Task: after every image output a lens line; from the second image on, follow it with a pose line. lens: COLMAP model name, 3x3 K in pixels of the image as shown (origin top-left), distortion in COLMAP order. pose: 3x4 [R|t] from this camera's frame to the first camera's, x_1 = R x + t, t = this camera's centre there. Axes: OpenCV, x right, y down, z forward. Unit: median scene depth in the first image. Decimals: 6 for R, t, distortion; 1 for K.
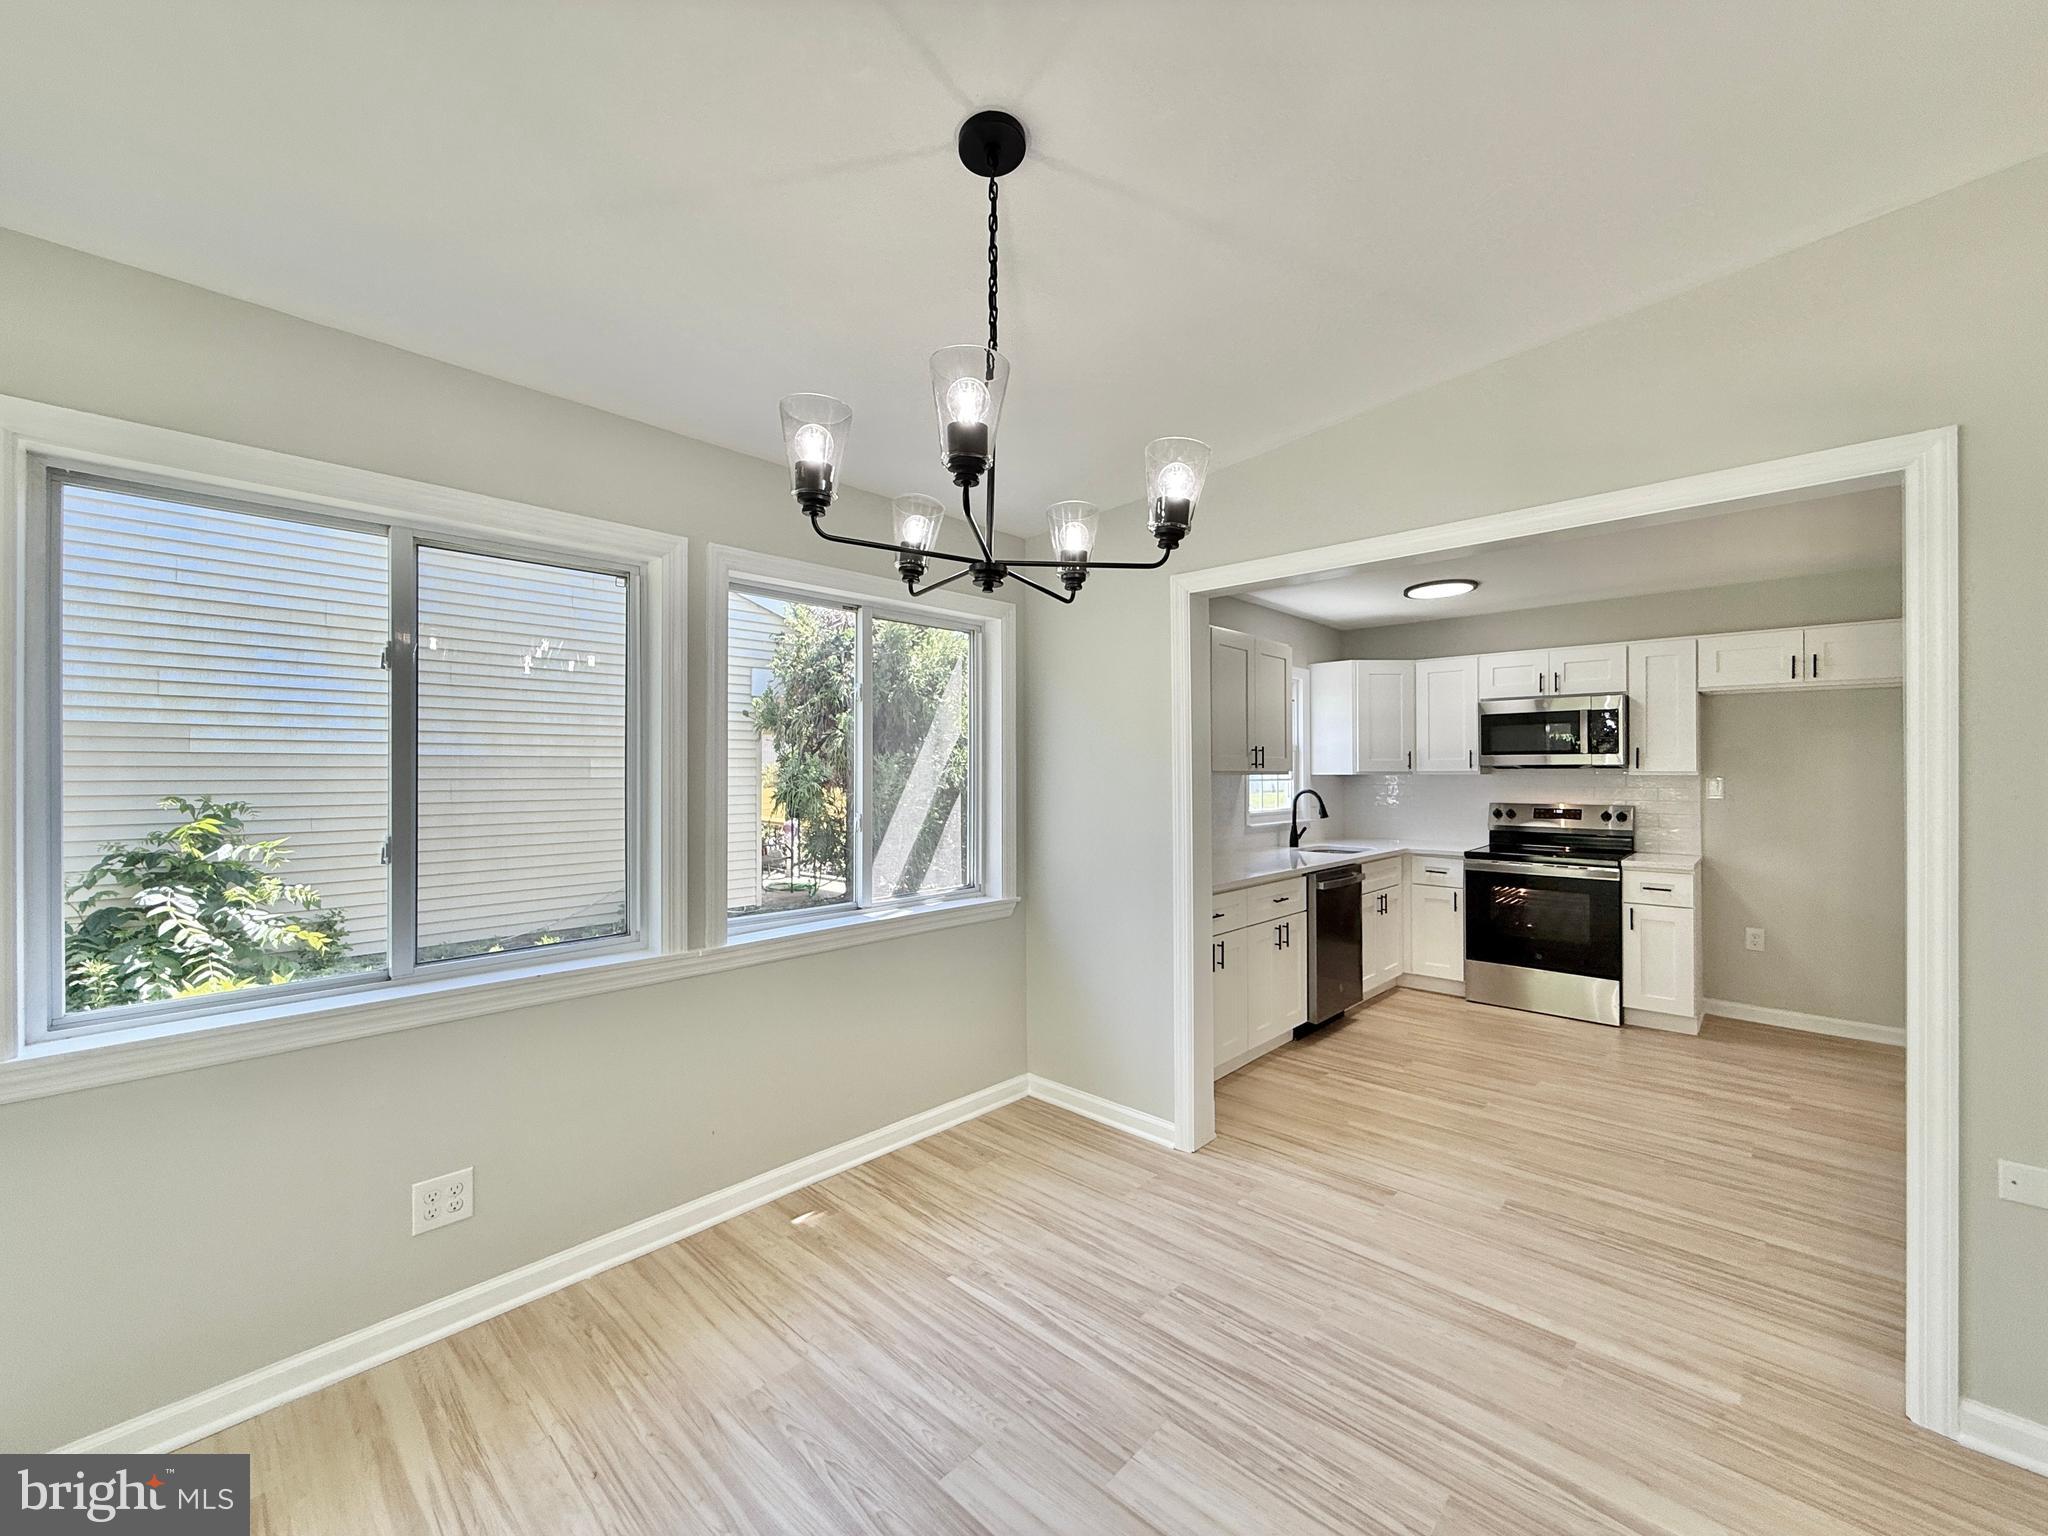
lens RADIAL K [[823.0, 0, 994.0], [0, 823.0, 771.7], [0, 0, 1]] dist [-0.002002, -0.000139]
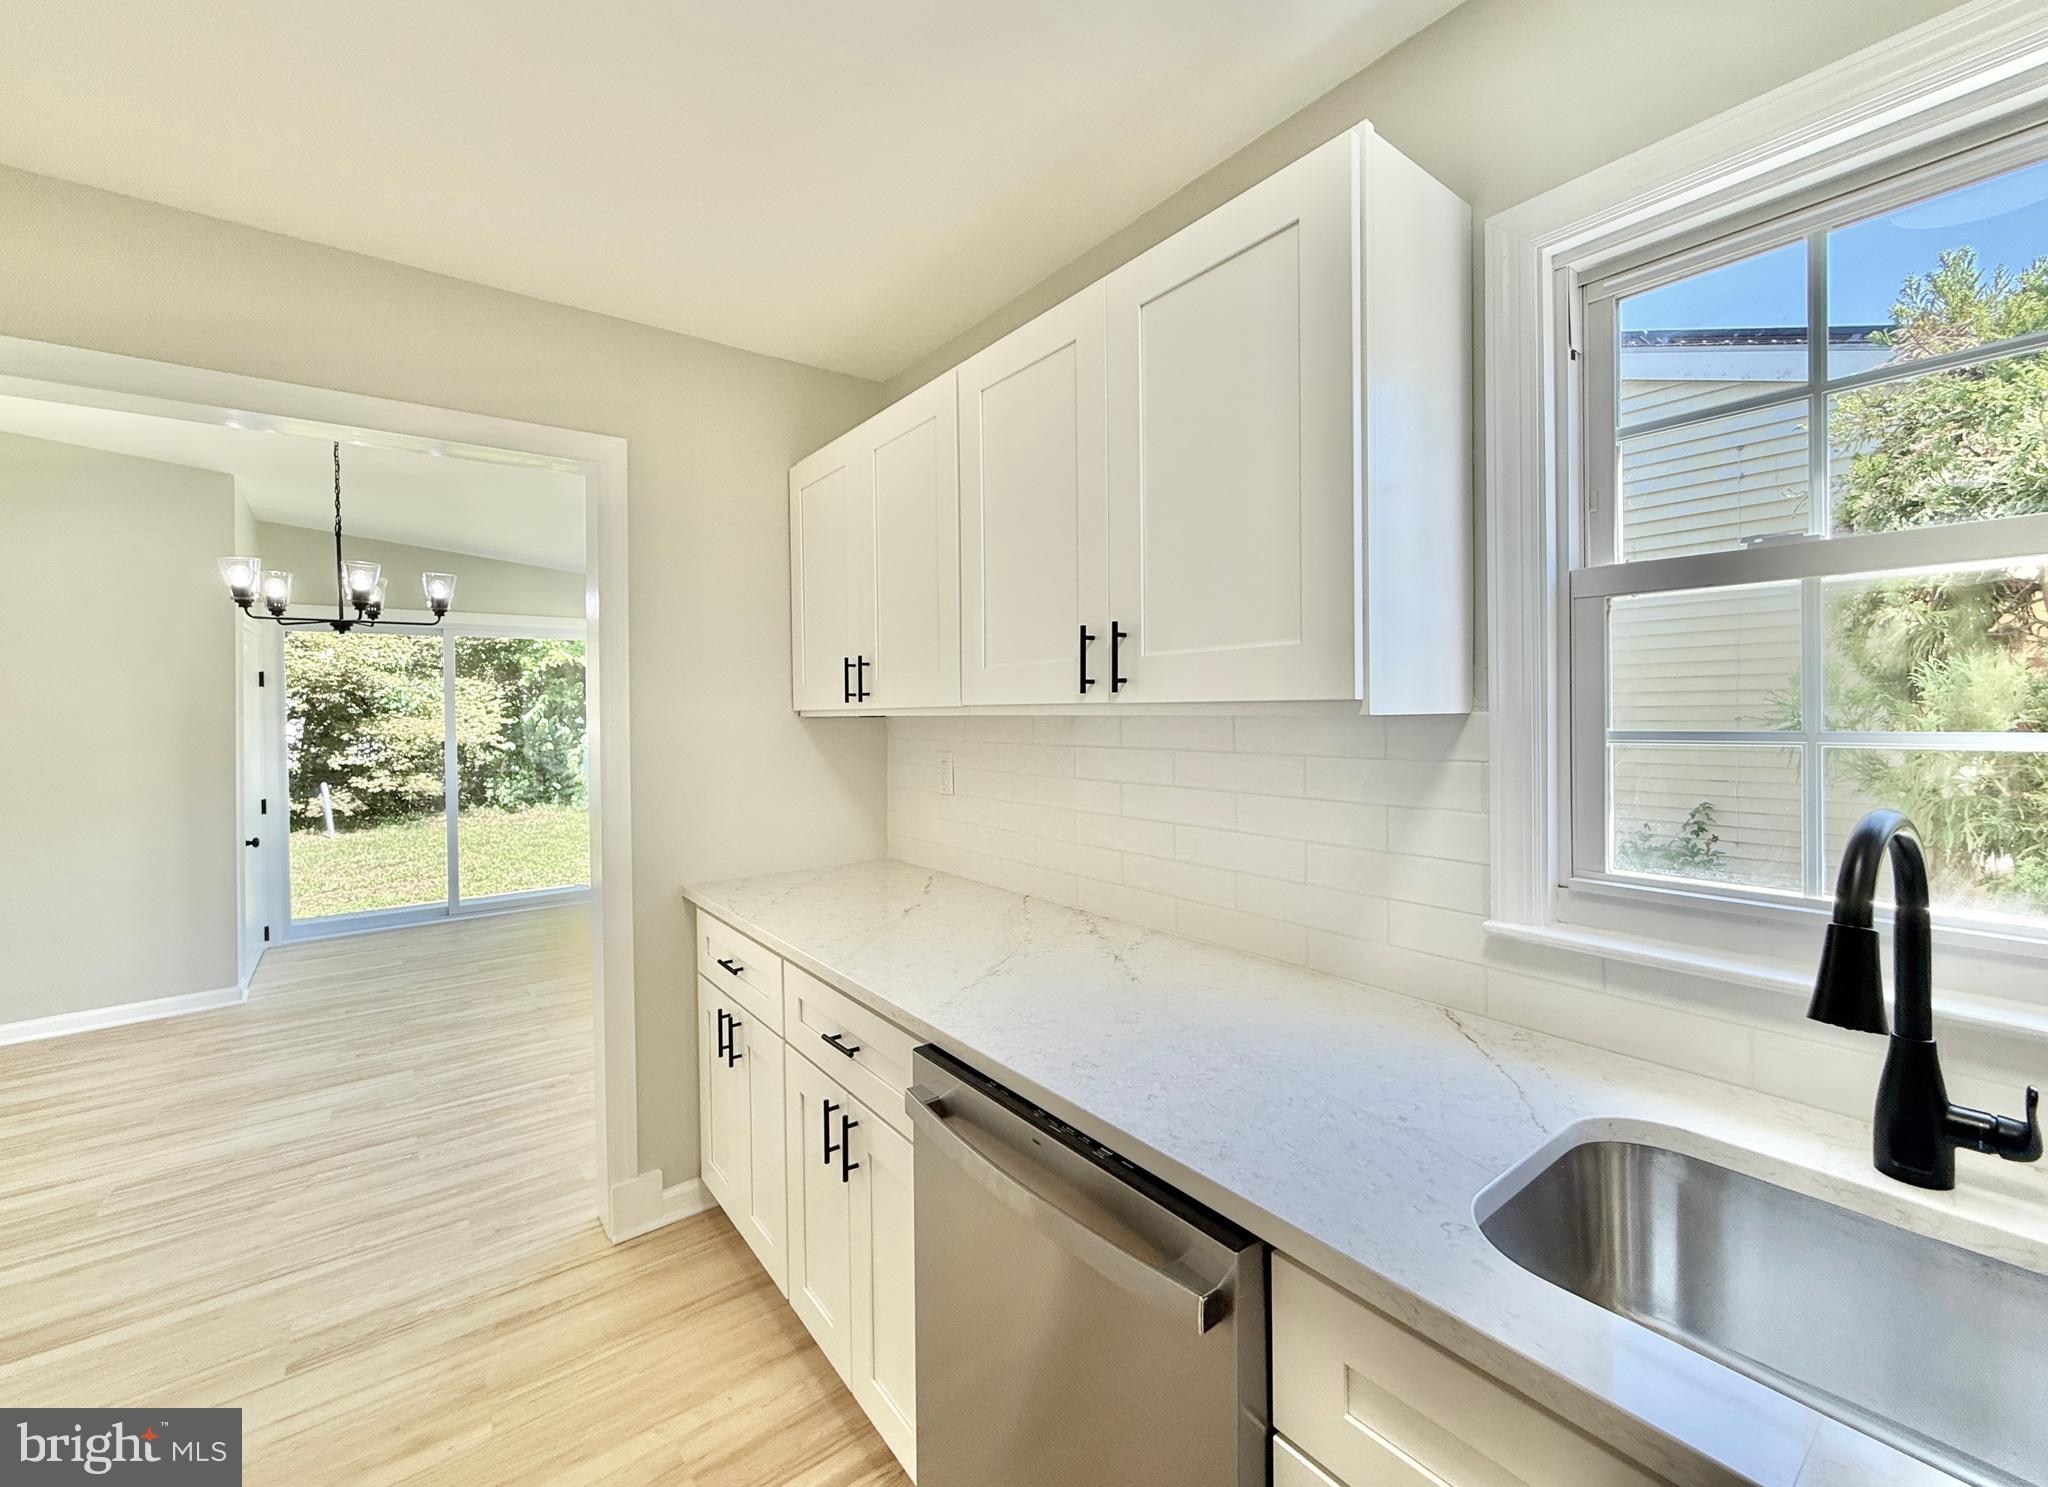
lens RADIAL K [[830.4, 0, 1021.5], [0, 830.4, 717.6], [0, 0, 1]] dist [0.000340, 0.000384]
pose [[-0.132575, 0.014098, -0.991073, 0.637075], [0.017456, 0.999777, 0.011886, 0.000168], [0.991019, -0.015725, -0.132791, 1.009507]]
